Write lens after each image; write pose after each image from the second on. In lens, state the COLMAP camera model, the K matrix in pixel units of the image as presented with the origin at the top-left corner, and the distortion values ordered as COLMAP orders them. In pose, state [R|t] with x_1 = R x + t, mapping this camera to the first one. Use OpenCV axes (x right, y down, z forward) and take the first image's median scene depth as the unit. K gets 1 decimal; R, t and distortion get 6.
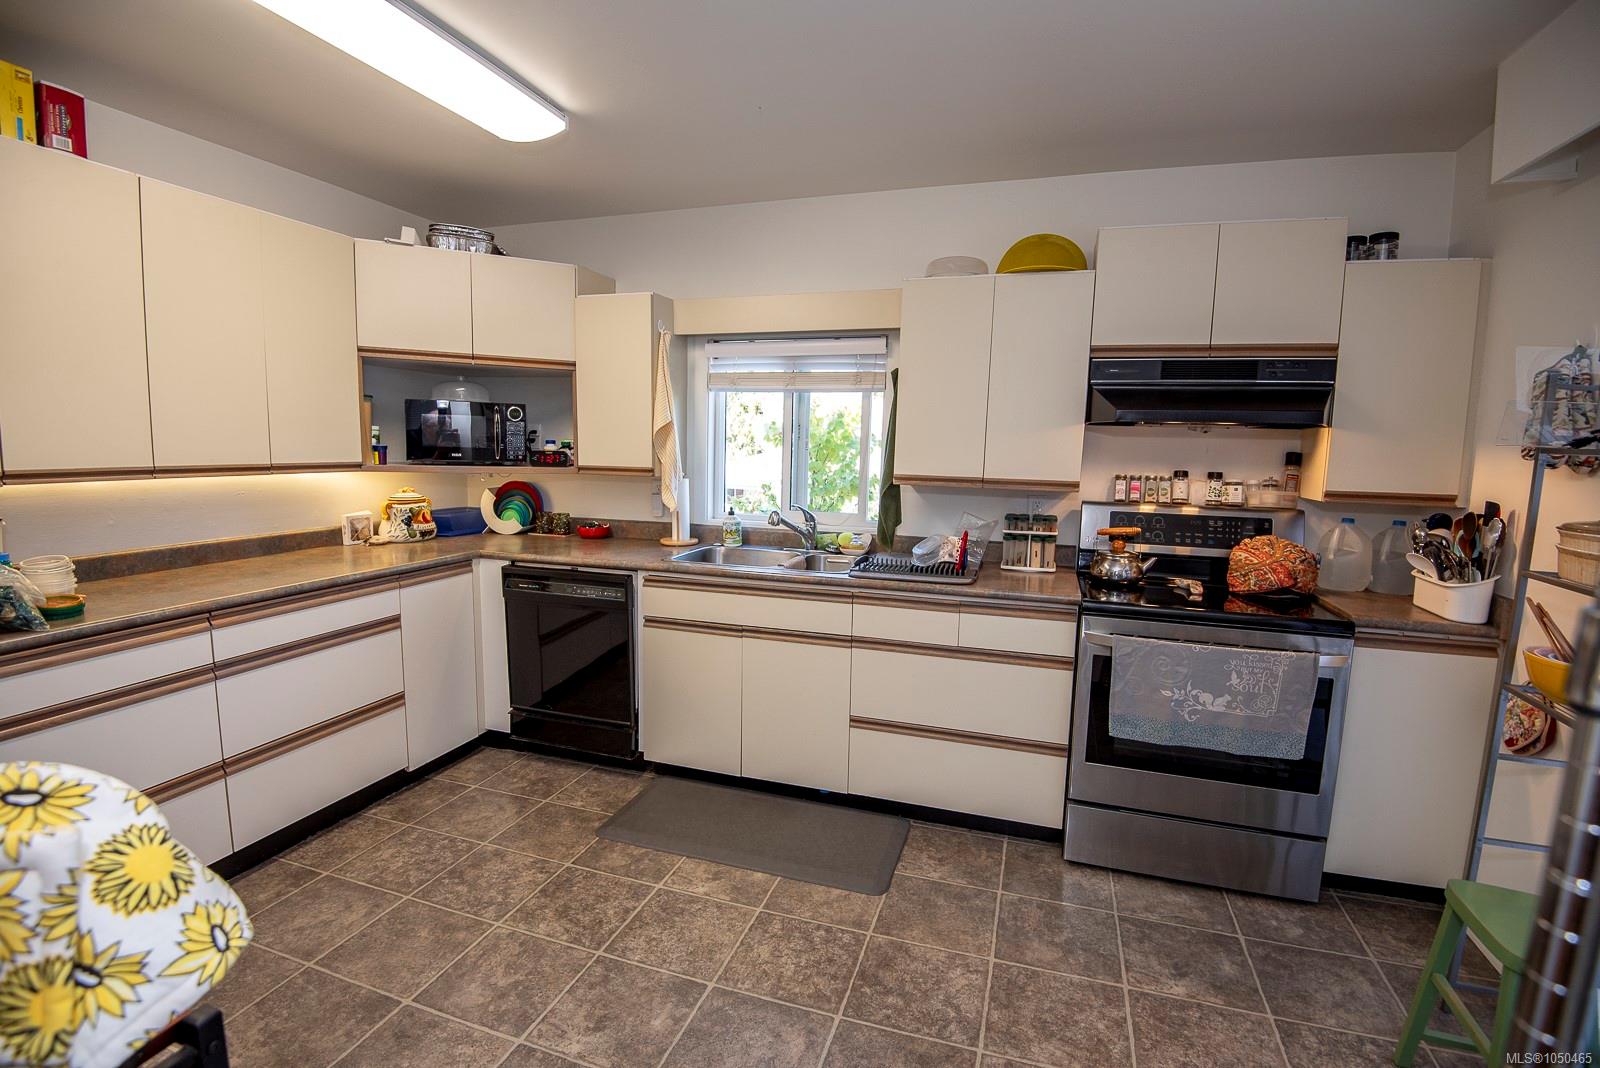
lens RADIAL K [[750.8, 0, 800.0], [0, 750.8, 534.0], [0, 0, 1]] dist [0.003826, -0.020039]
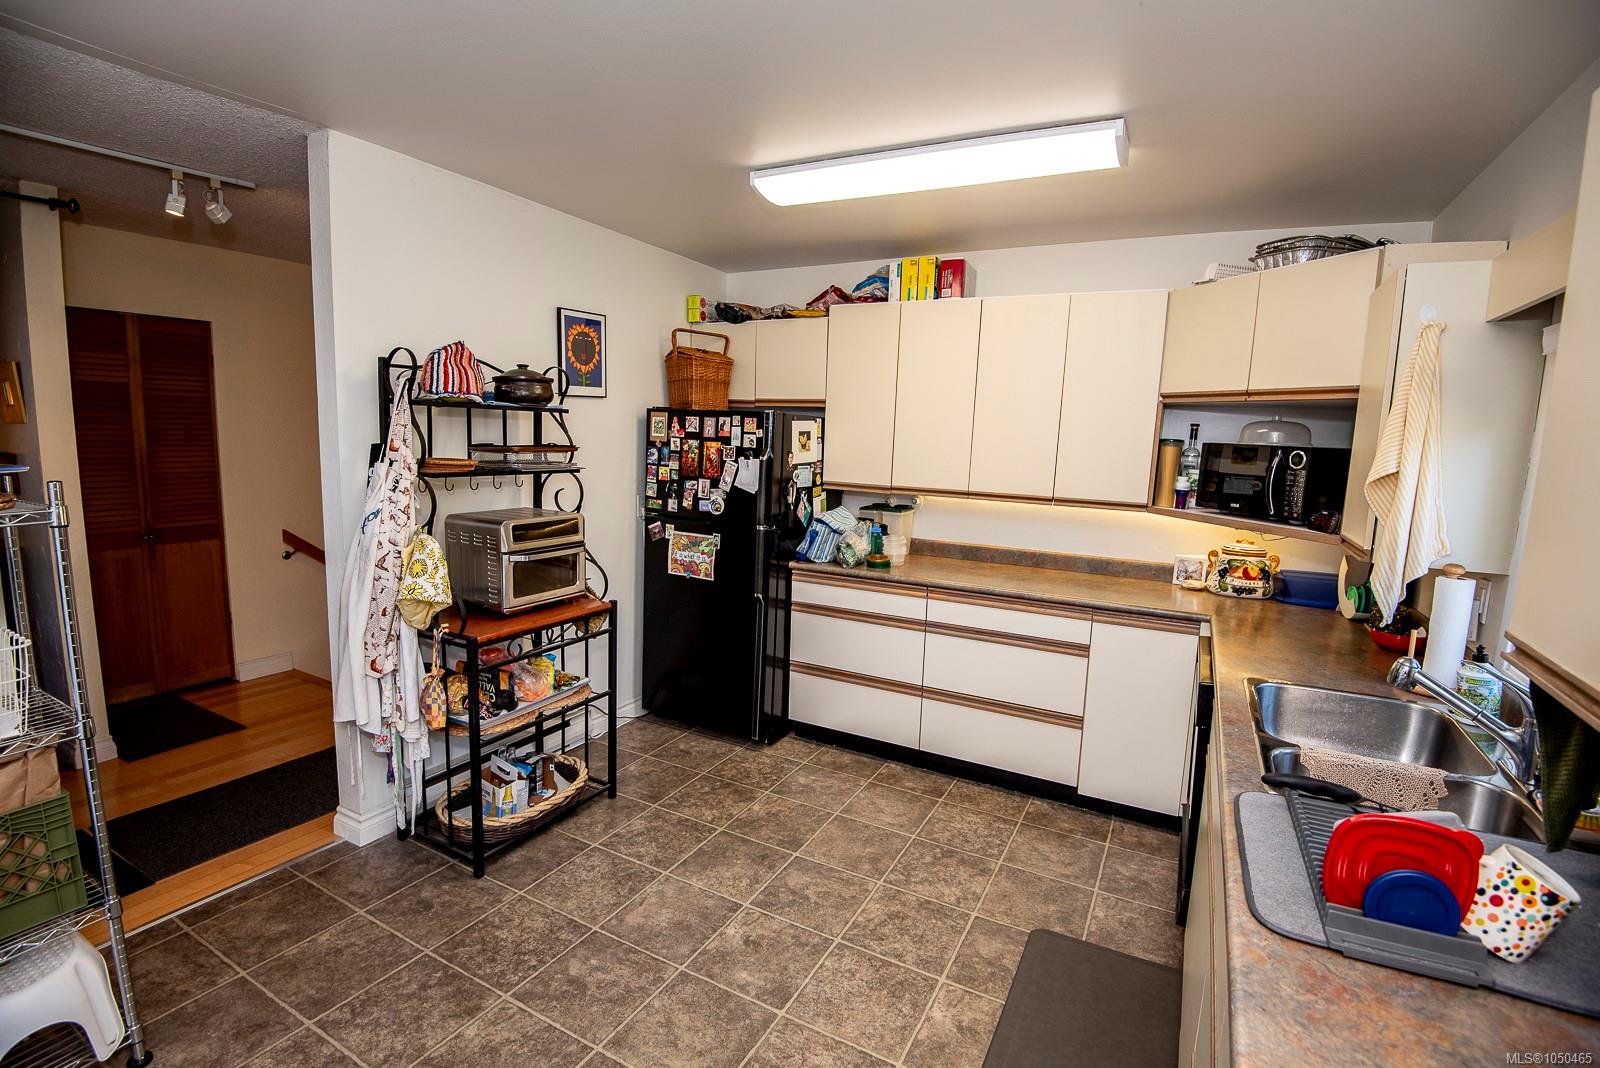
lens RADIAL K [[750.8, 0, 800.0], [0, 750.8, 534.0], [0, 0, 1]] dist [0.003826, -0.020039]
pose [[-0.170253, 0.108300, -0.979431, 0.634707], [-0.157938, 0.978093, 0.135606, -0.143604], [0.972661, 0.177777, -0.149419, 0.829987]]
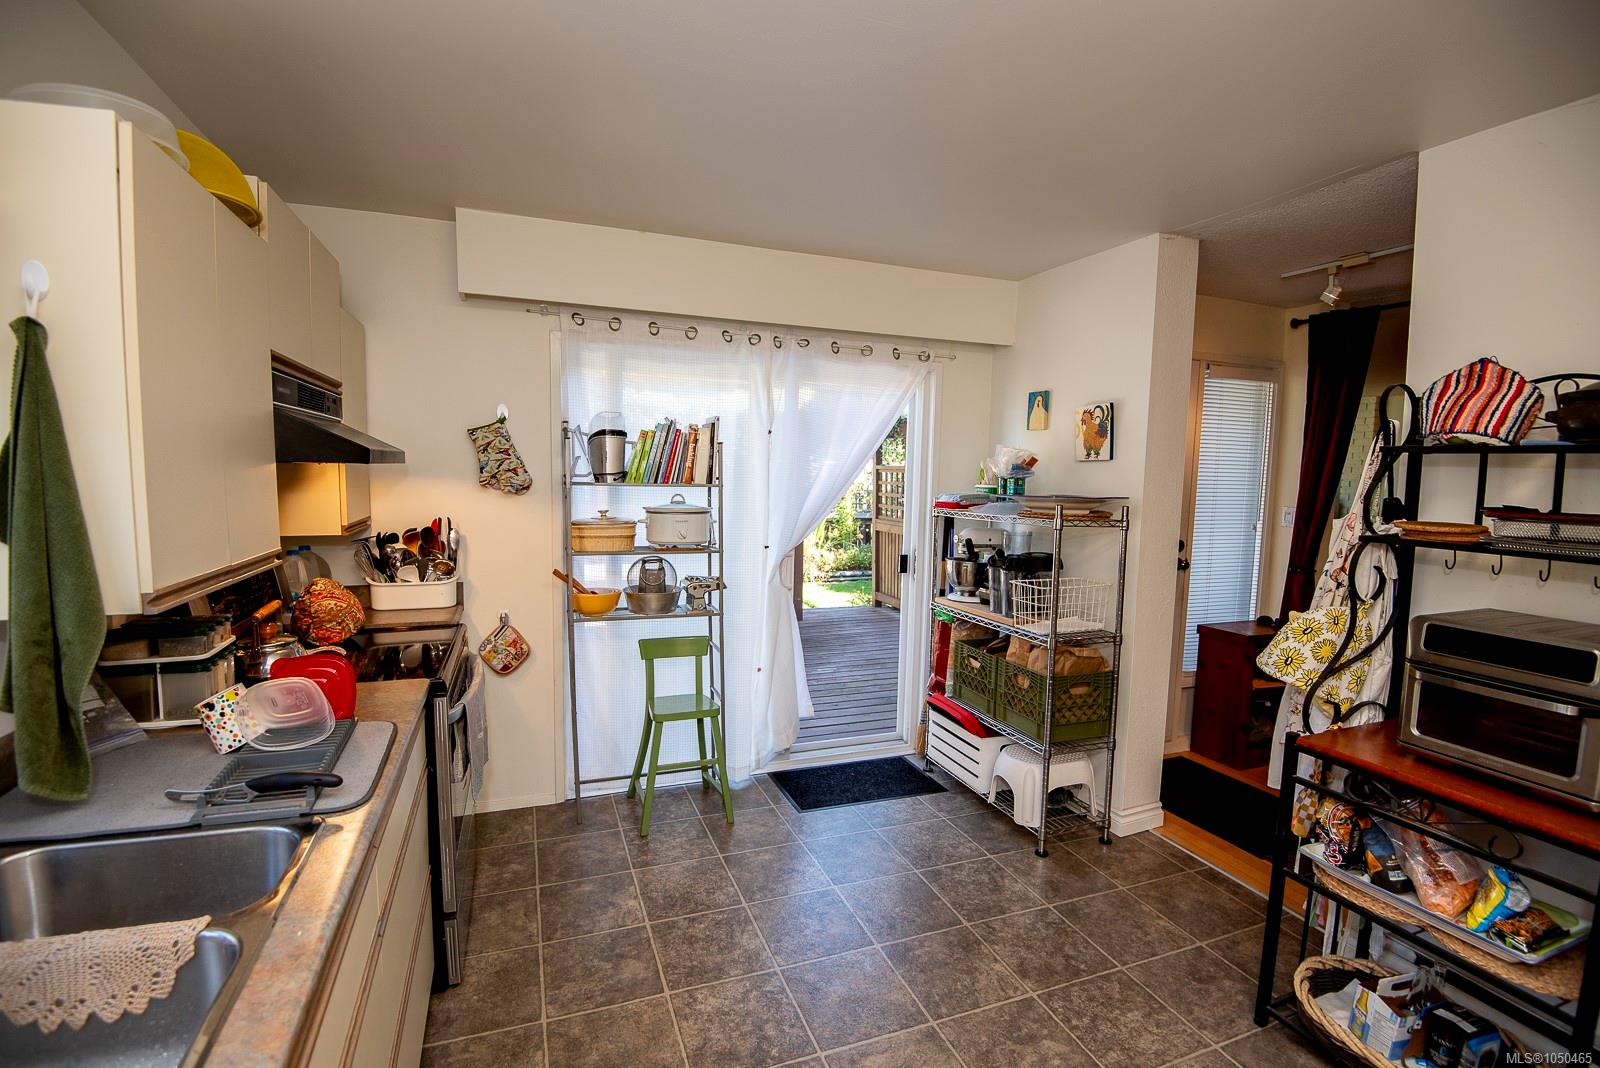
lens RADIAL K [[750.8, 0, 800.0], [0, 750.8, 534.0], [0, 0, 1]] dist [0.003826, -0.020039]
pose [[-0.627120, -0.115150, 0.770364, -0.996947], [0.057916, 0.979381, 0.193540, -0.228156], [-0.776766, 0.165989, -0.607521, 1.305466]]
